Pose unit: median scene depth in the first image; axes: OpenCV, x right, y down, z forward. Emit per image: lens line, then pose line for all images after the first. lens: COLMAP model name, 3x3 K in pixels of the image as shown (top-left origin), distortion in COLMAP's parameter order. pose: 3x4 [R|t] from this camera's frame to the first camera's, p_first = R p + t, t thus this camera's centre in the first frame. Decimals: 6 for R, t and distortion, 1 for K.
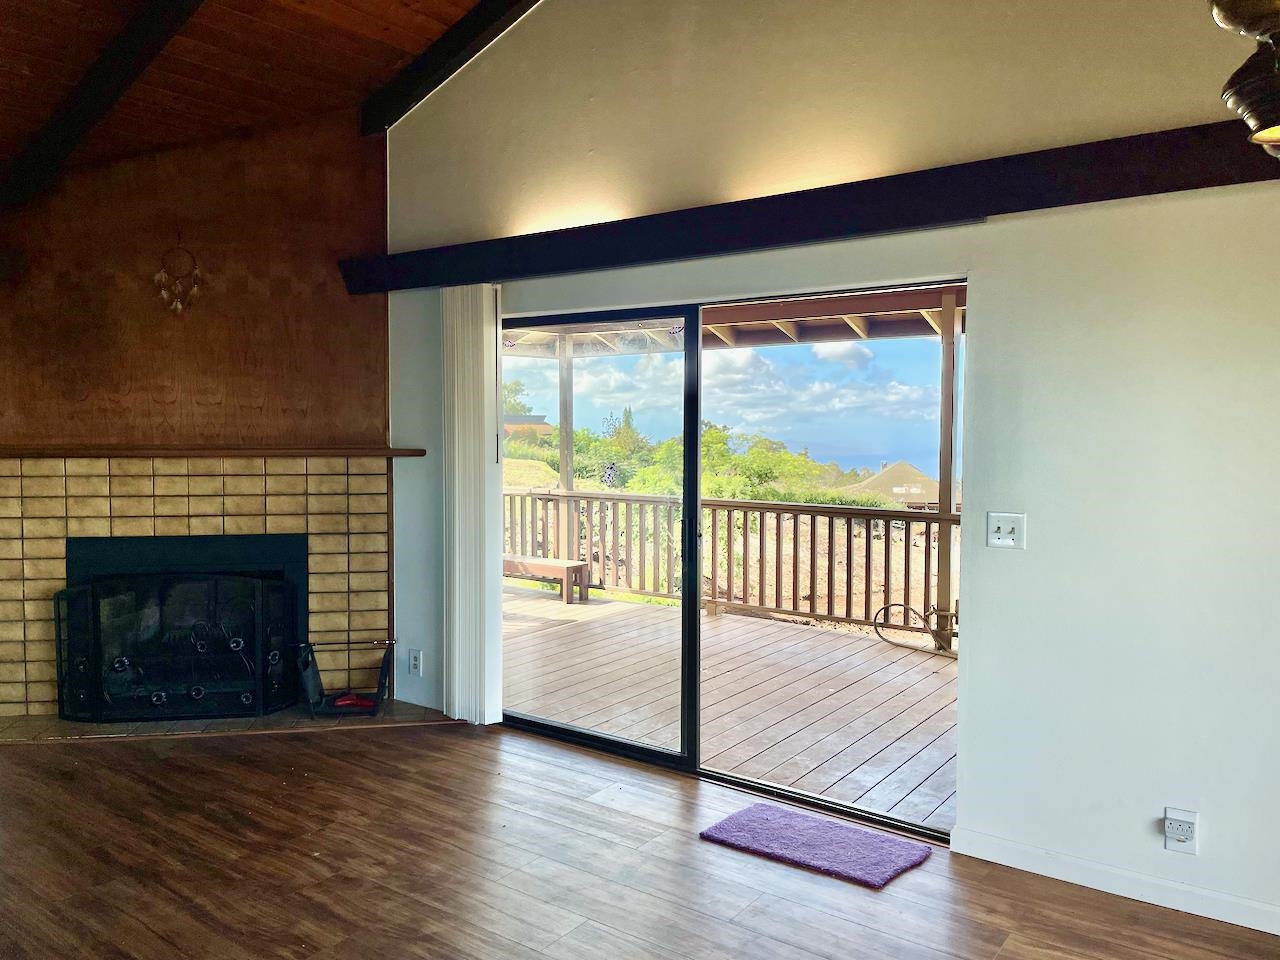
lens RADIAL K [[961.8, 0, 638.8], [0, 961.8, 480.7], [0, 0, 1]] dist [0.057220, -0.000861]
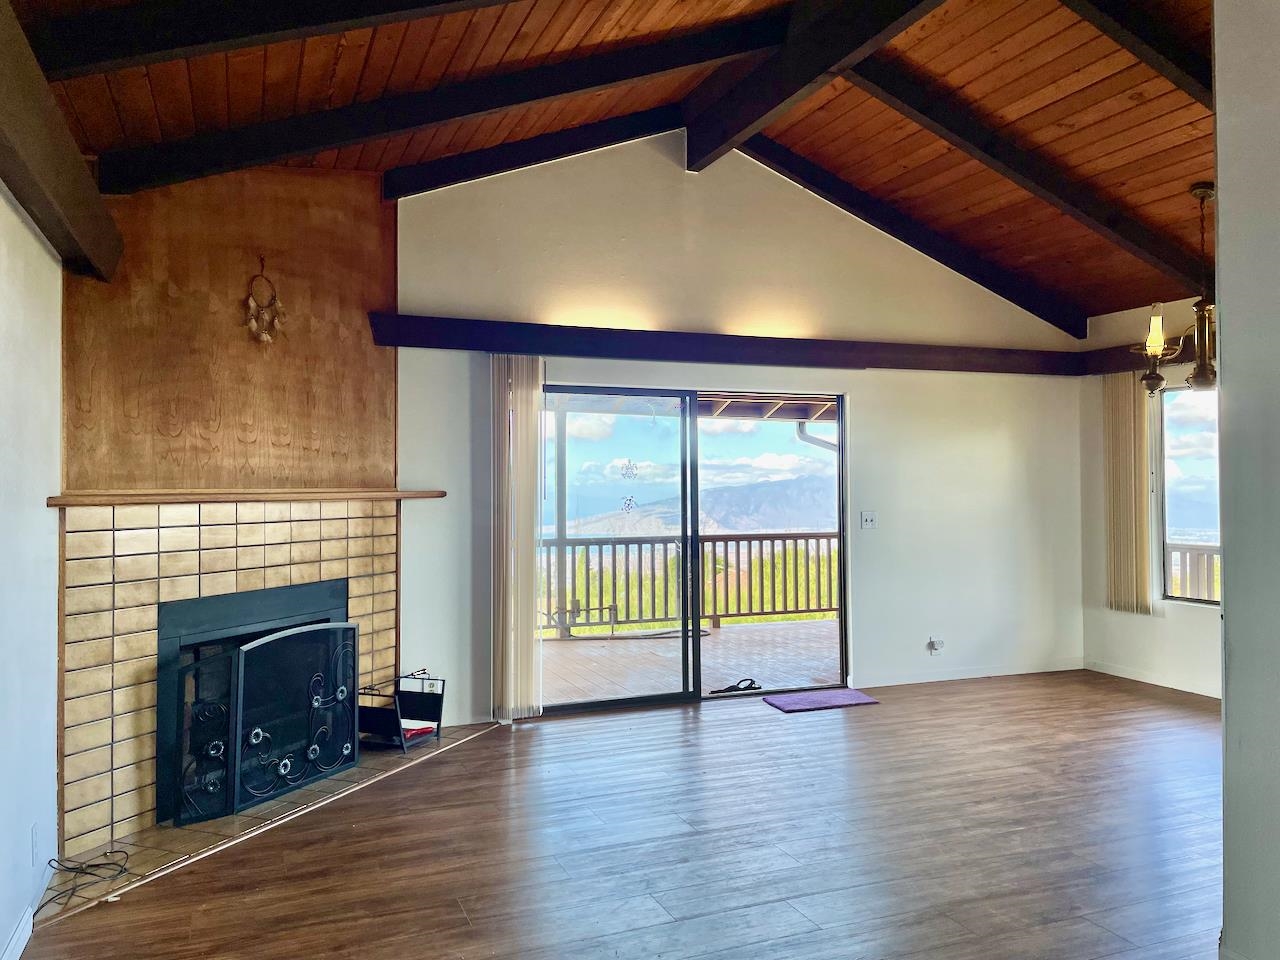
lens RADIAL K [[961.8, 0, 638.2], [0, 961.8, 475.3], [0, 0, 1]] dist [0.057220, -0.000861]
pose [[0.525007, 0.004955, 0.851084, -1.050415], [0.061347, 0.997162, -0.043648, 0.011793], [-0.848884, 0.075127, 0.523213, 0.224246]]
